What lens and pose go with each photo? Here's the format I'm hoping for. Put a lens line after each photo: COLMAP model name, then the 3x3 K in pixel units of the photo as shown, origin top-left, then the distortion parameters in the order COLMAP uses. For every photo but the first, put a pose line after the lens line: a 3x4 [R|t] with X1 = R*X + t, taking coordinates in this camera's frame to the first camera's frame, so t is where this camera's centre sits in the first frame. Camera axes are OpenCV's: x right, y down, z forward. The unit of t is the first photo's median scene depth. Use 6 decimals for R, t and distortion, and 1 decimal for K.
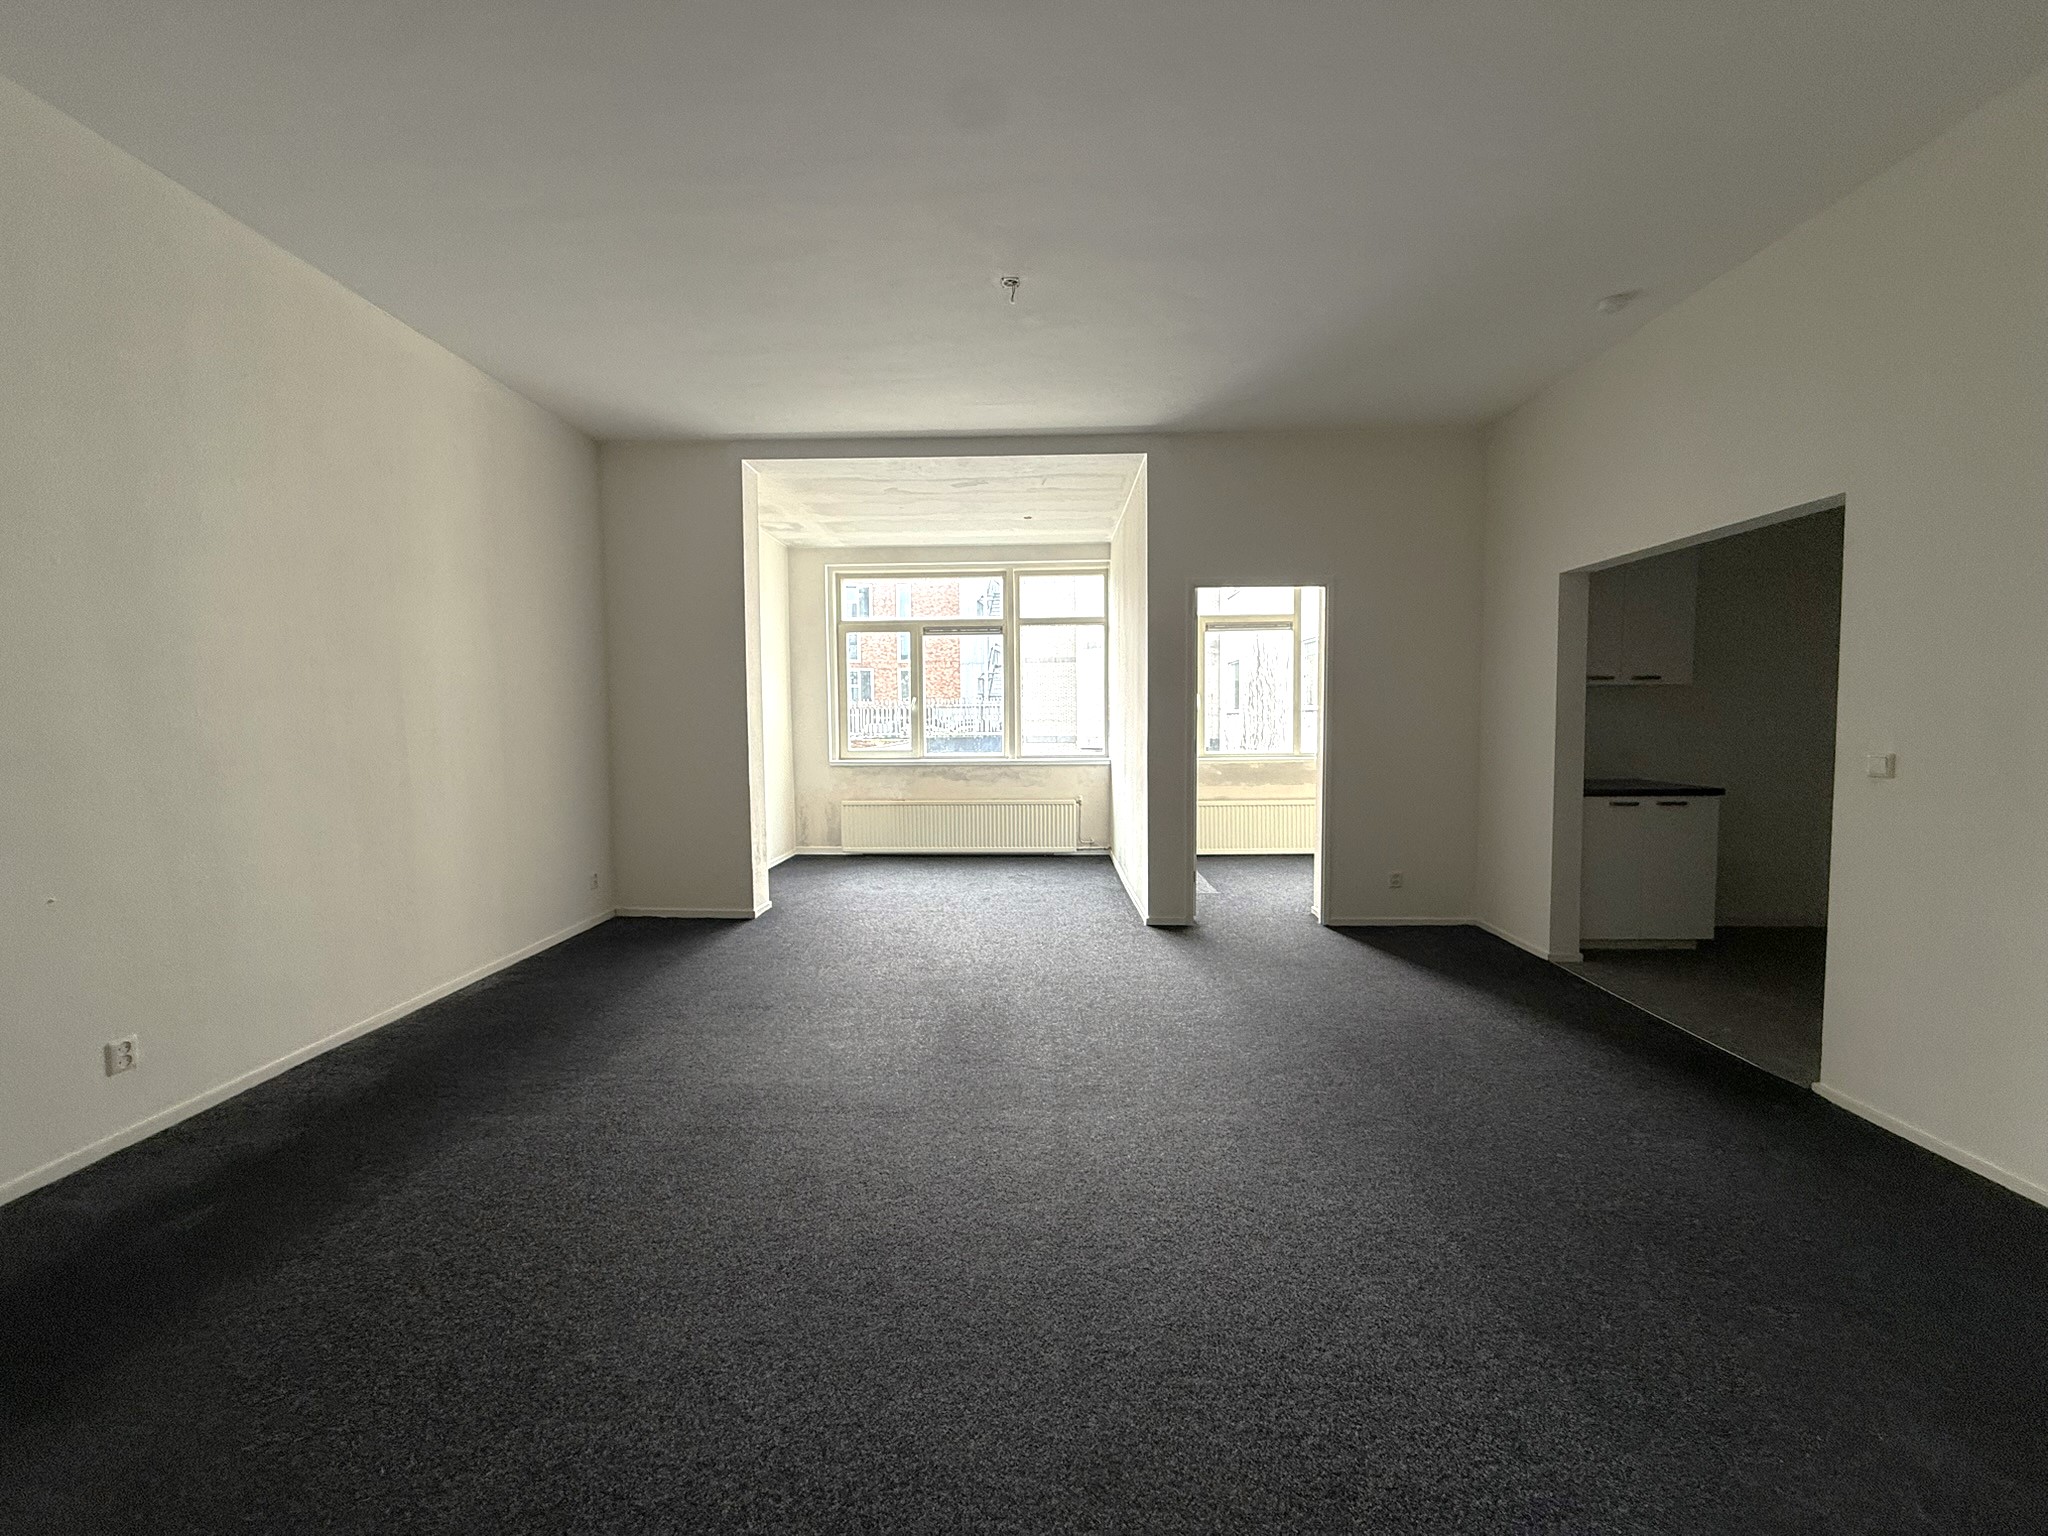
lens RADIAL K [[816.1, 0, 1023.2], [0, 816.1, 767.3], [0, 0, 1]] dist [0.000437, -0.000047]
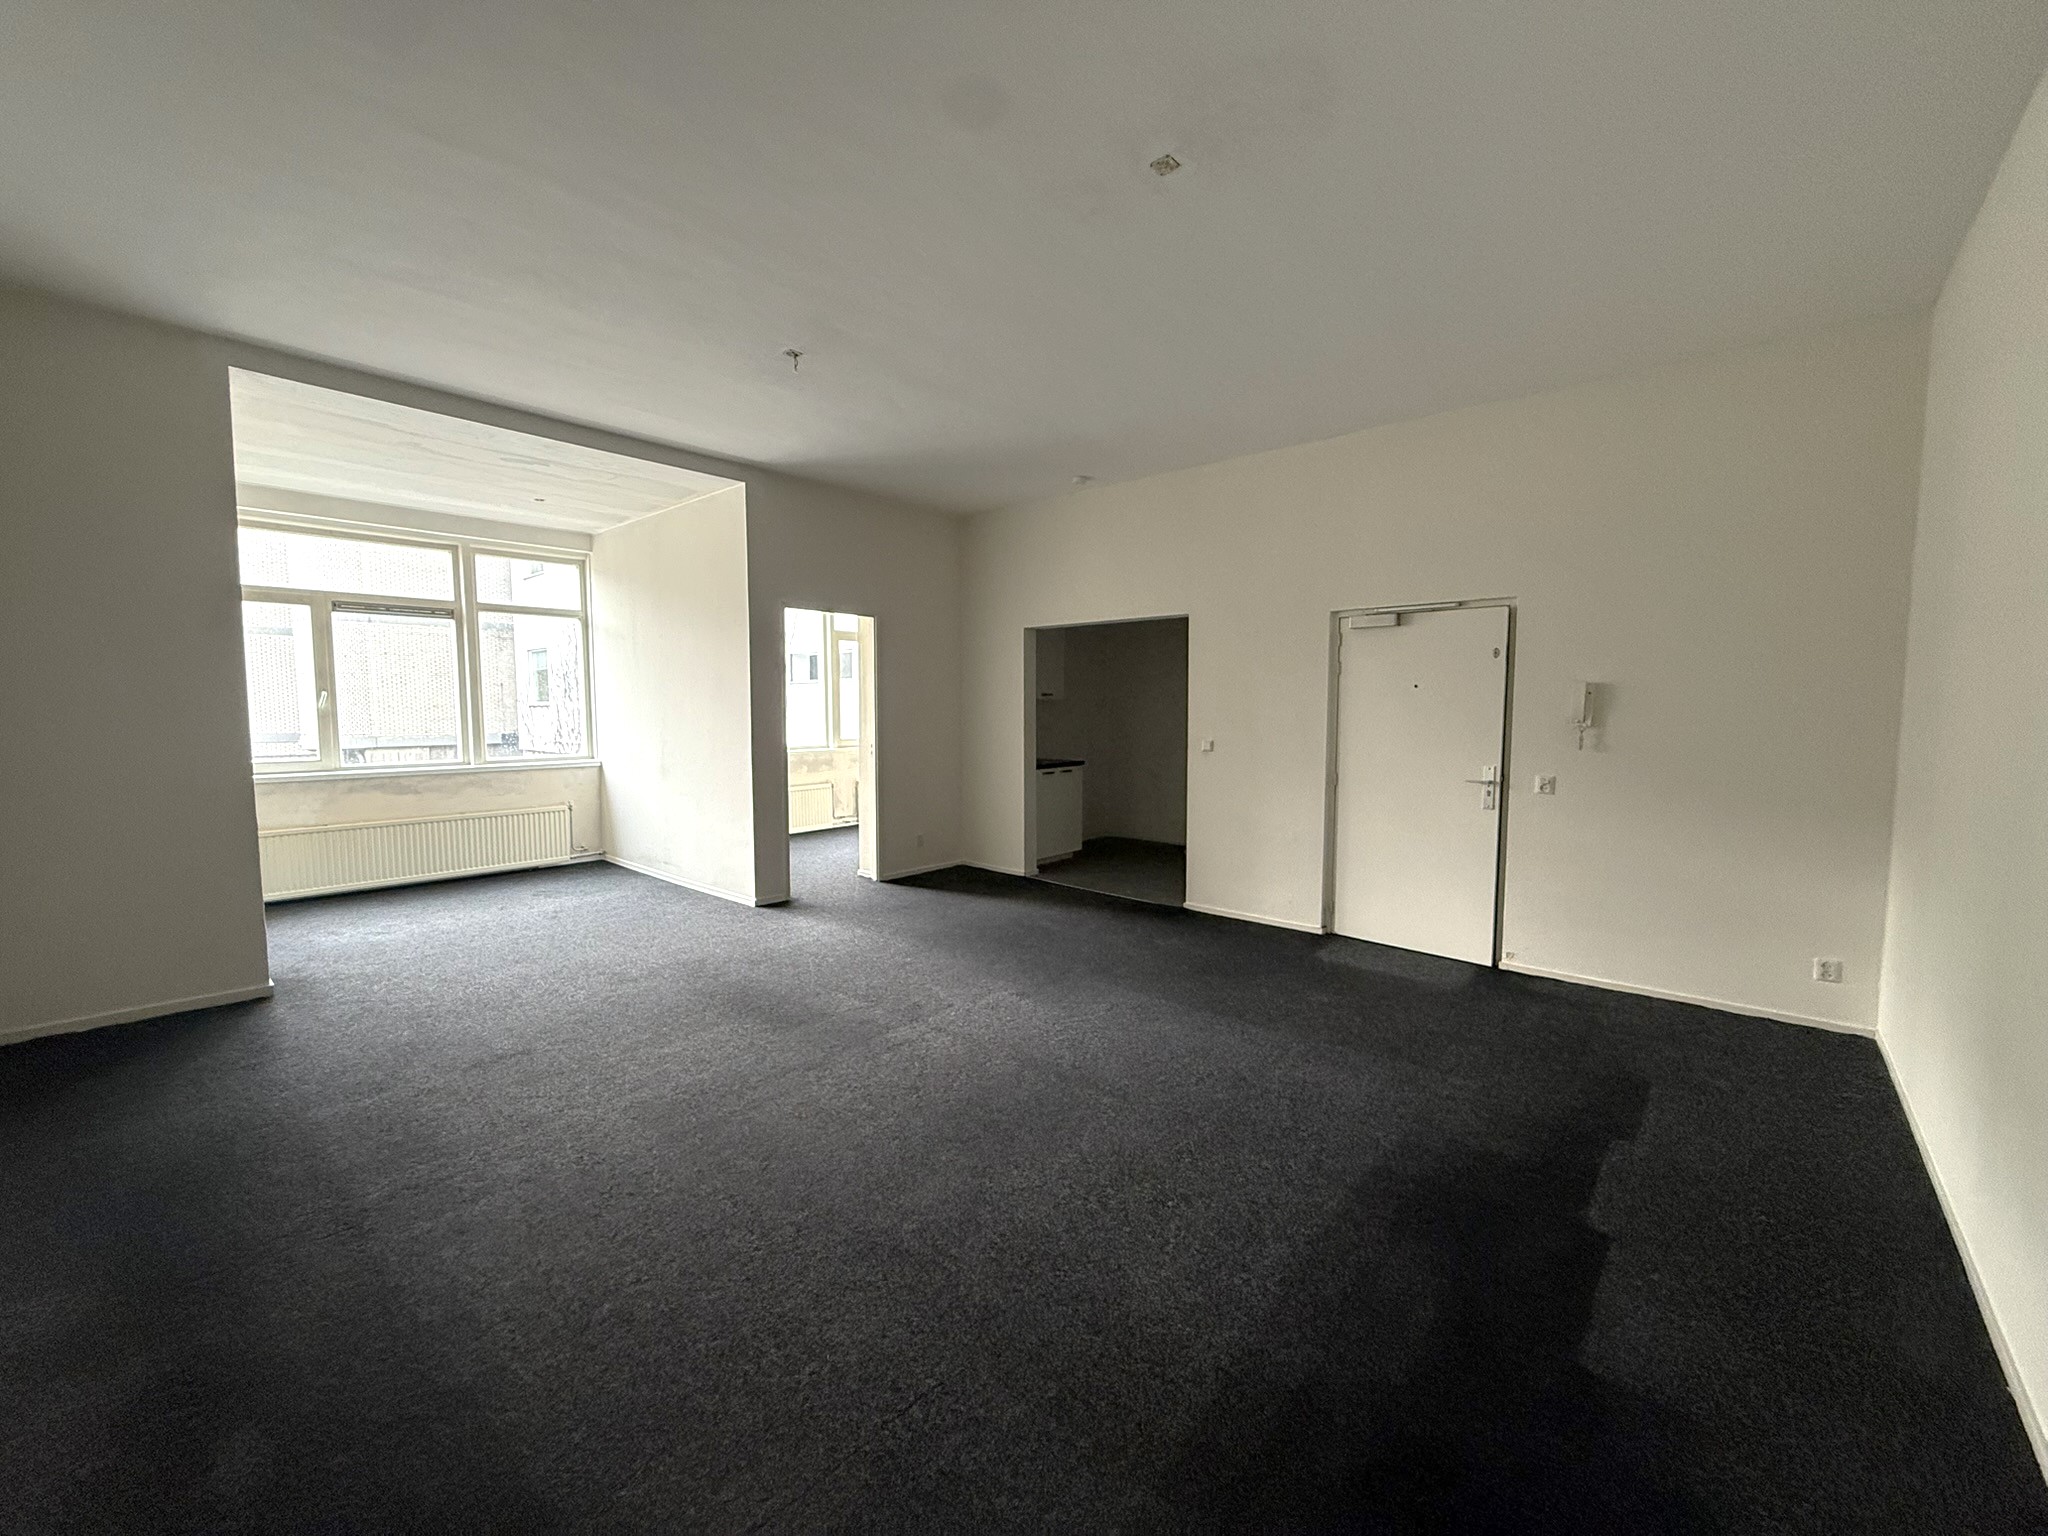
lens RADIAL K [[816.1, 0, 1018.6], [0, 816.1, 766.7], [0, 0, 1]] dist [0.000437, -0.000047]
pose [[0.641639, -0.049567, 0.765403, -0.431874], [0.041355, 0.998694, 0.030007, -0.015065], [-0.765891, 0.012400, 0.642851, 0.005242]]
